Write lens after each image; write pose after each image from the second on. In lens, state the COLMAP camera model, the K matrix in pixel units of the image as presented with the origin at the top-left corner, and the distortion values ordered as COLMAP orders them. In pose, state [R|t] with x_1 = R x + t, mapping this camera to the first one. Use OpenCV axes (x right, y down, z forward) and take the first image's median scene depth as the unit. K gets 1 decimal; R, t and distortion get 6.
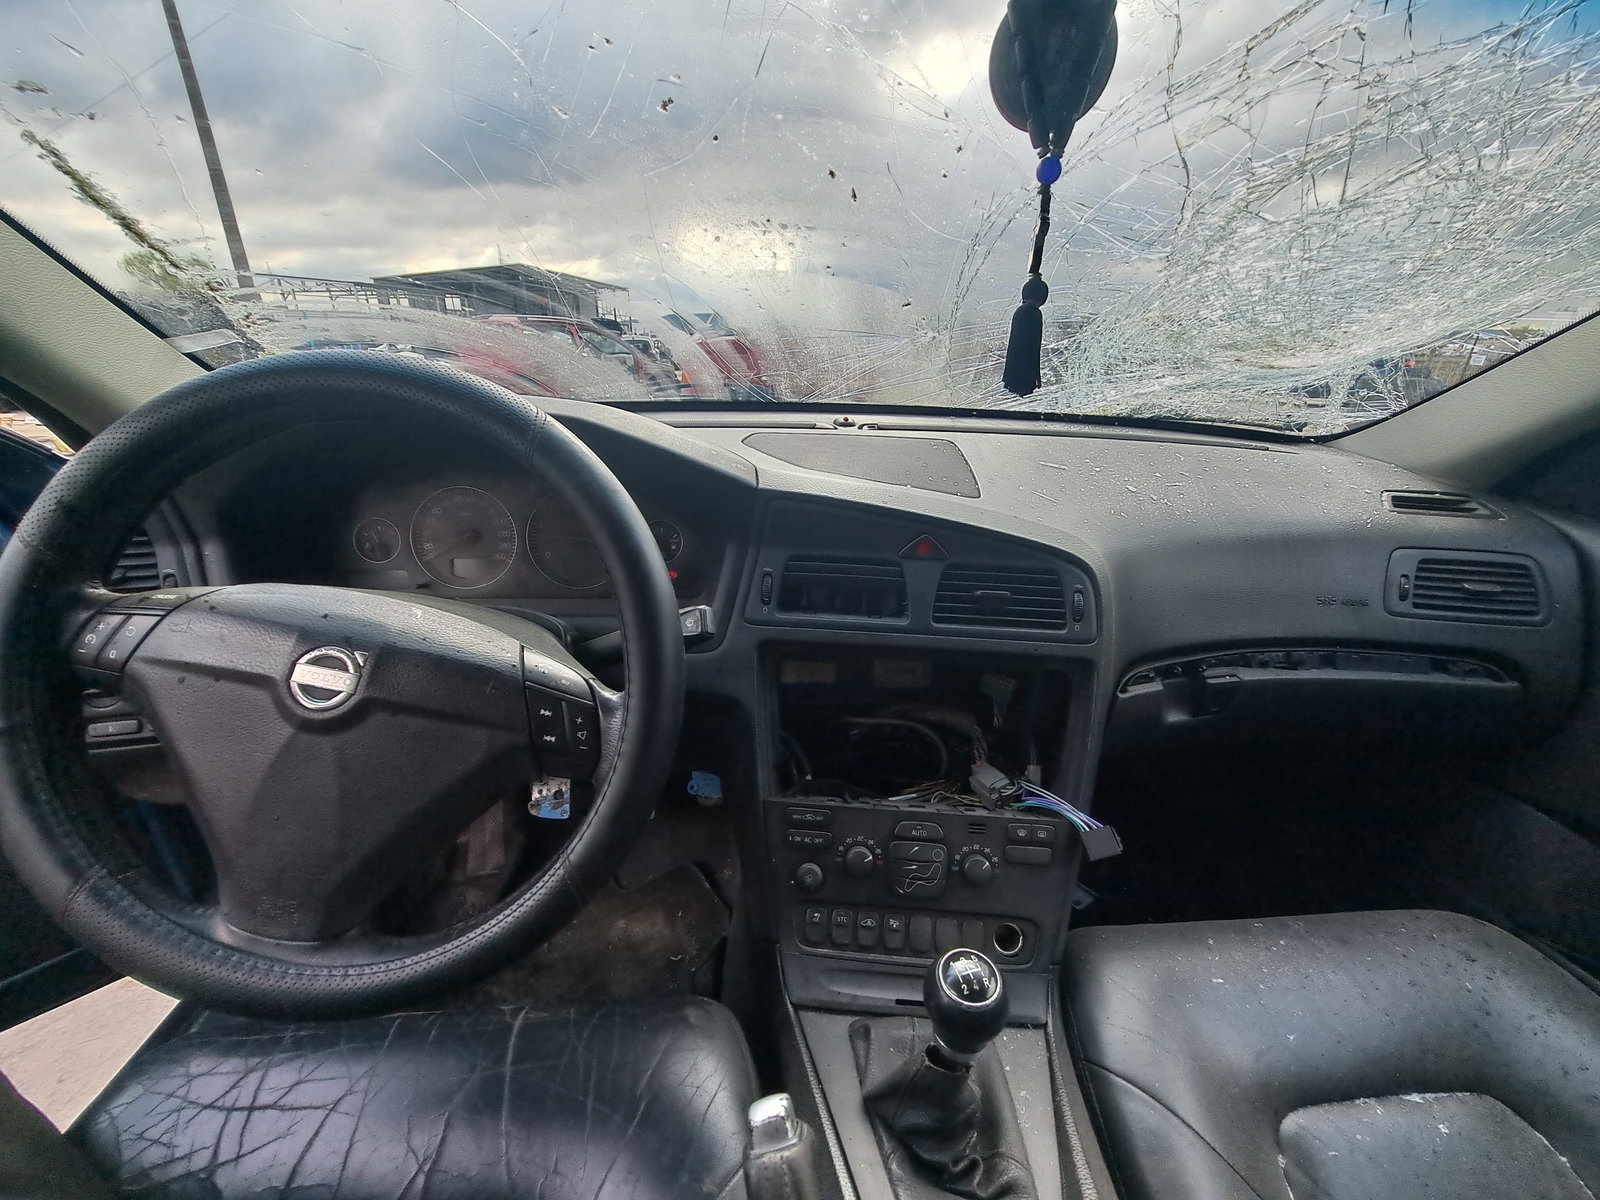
lens RADIAL K [[633.3, 0, 809.2], [0, 633.3, 600.8], [0, 0, 1]] dist [0.007942, -0.010534]
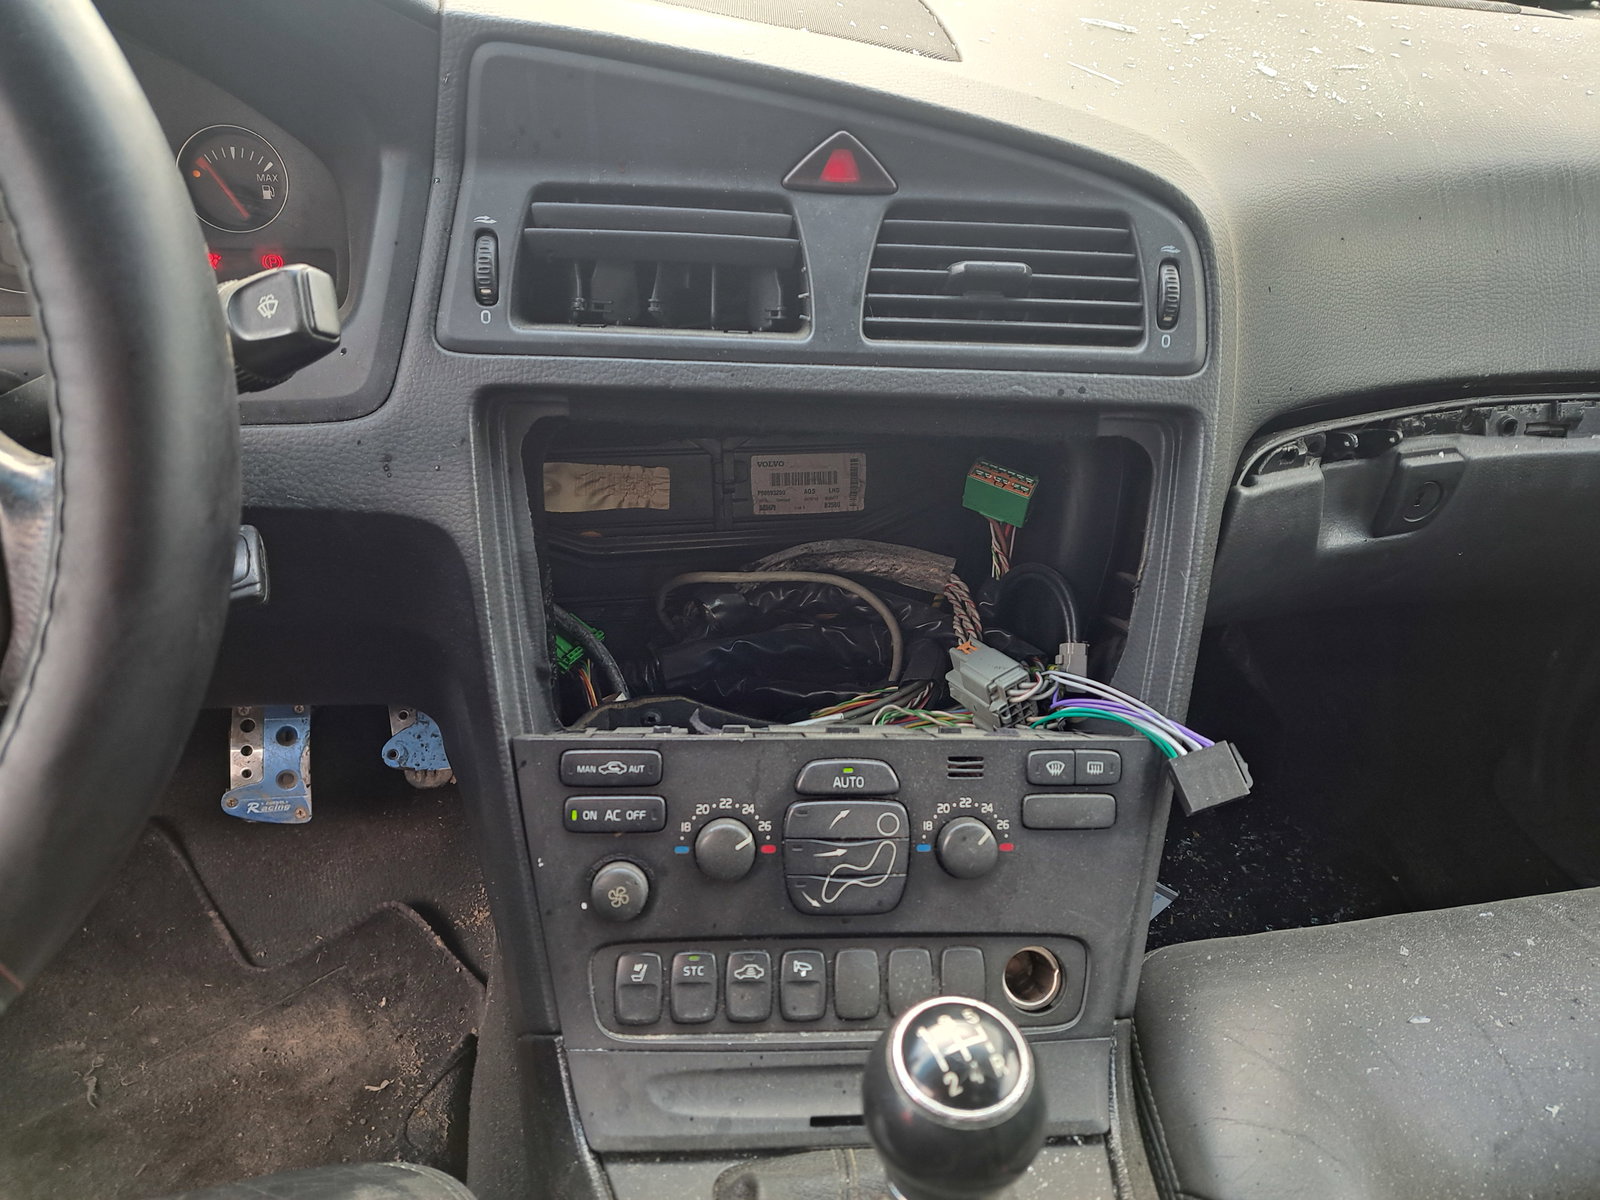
lens RADIAL K [[1156.6, 0, 804.3], [0, 1156.6, 578.2], [0, 0, 1]] dist [0.074268, -0.066709]
pose [[0.990335, -0.050703, 0.129097, 0.035286], [0.033764, 0.990917, 0.130169, 0.096785], [-0.134524, -0.124552, 0.983051, 0.161584]]
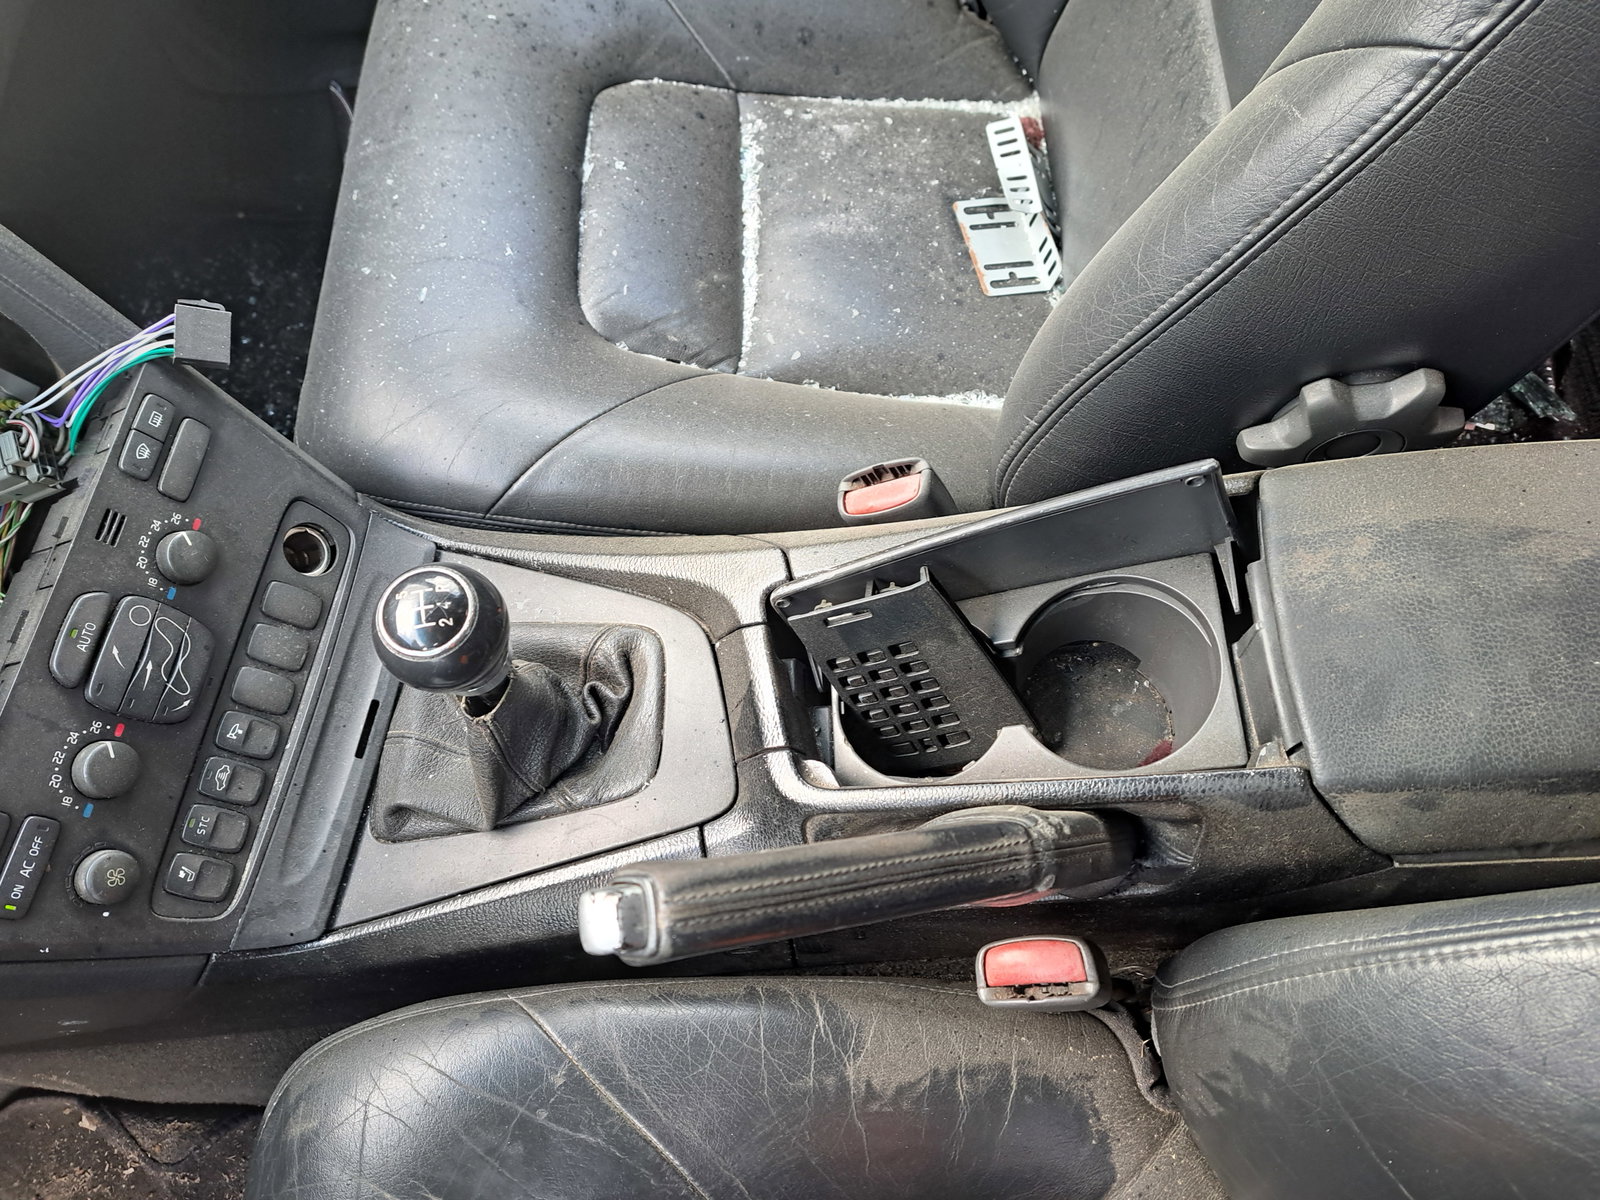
lens RADIAL K [[1156.6, 0, 804.3], [0, 1156.6, 578.2], [0, 0, 1]] dist [0.074268, -0.066709]
pose [[0.081244, -0.928999, 0.361054, -0.068130], [0.491093, 0.352538, 0.796583, -0.103846], [-0.867310, 0.112593, 0.484867, 0.063376]]
